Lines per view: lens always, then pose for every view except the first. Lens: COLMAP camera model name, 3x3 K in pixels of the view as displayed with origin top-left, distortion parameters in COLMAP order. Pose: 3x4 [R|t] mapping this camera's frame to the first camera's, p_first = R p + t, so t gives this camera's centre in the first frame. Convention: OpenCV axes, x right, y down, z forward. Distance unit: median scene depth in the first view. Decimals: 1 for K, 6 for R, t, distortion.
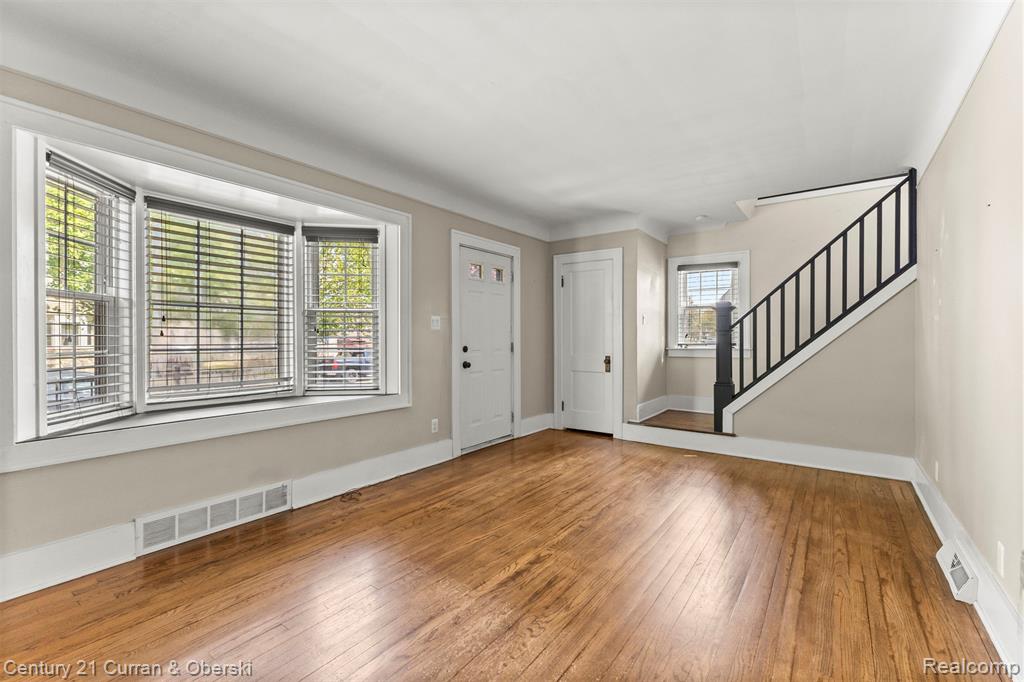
lens RADIAL K [[440.4, 0, 514.9], [0, 440.4, 340.4], [0, 0, 1]] dist [0.003969, 0.000002]
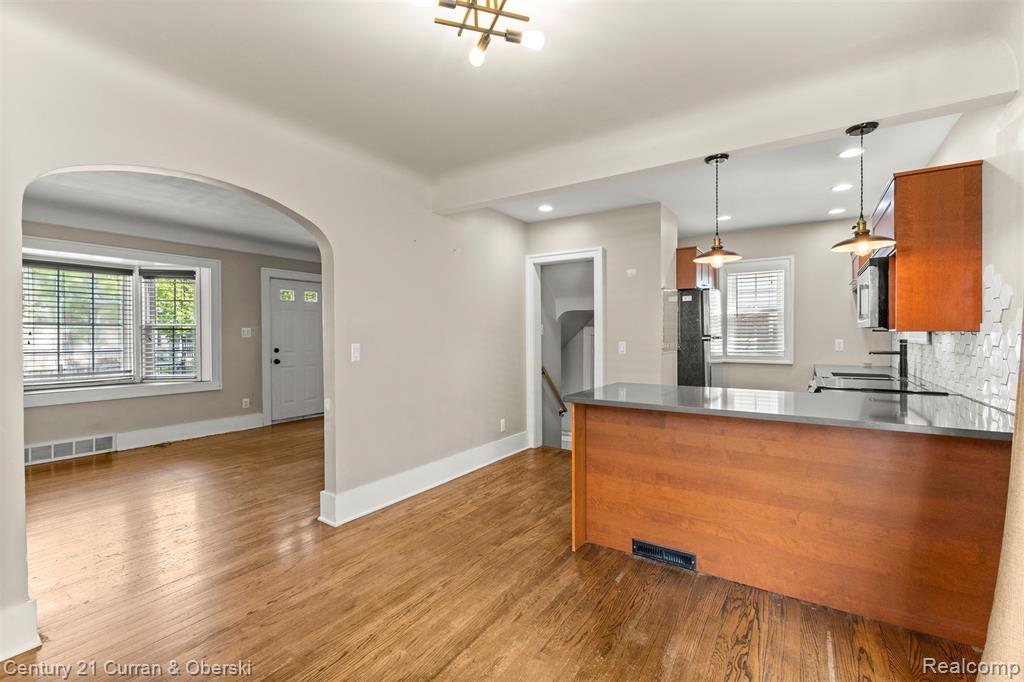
lens RADIAL K [[440.4, 0, 516.6], [0, 440.4, 340.1], [0, 0, 1]] dist [0.003969, 0.000002]
pose [[0.998886, -0.003992, 0.047025, 0.712912], [0.003817, 0.999985, 0.003818, -0.019252], [-0.047039, -0.003634, 0.998886, -0.551252]]
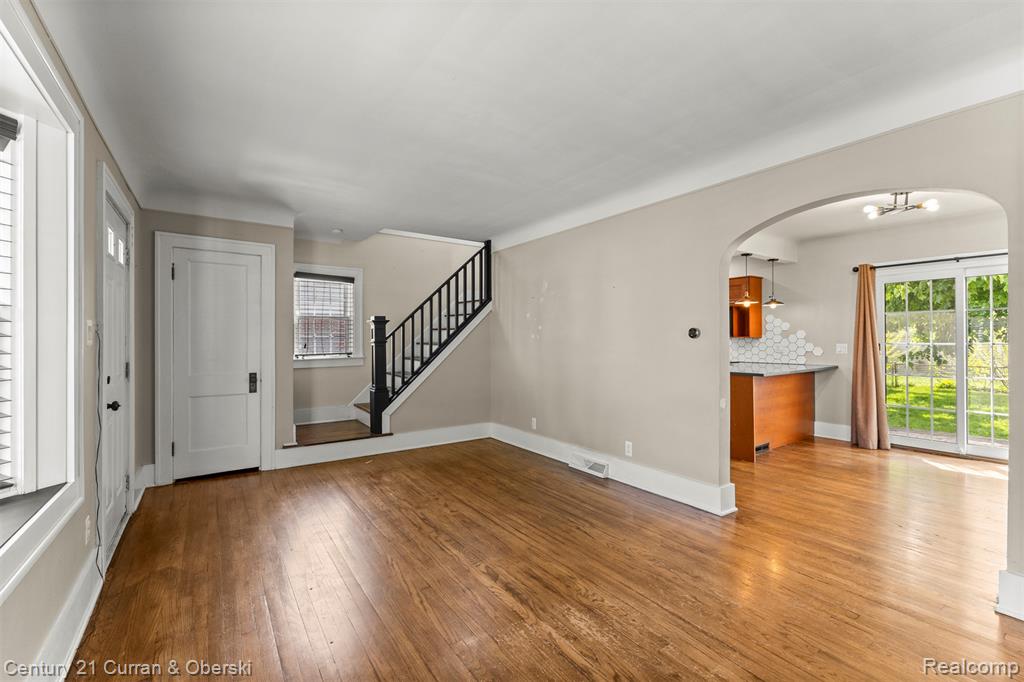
lens RADIAL K [[440.4, 0, 514.1], [0, 440.4, 338.3], [0, 0, 1]] dist [0.003969, 0.000002]
pose [[0.327901, 0.000349, 0.944712, -0.567792], [0.011005, 0.999931, -0.004189, -0.028268], [-0.944648, 0.011770, 0.327874, 0.387754]]
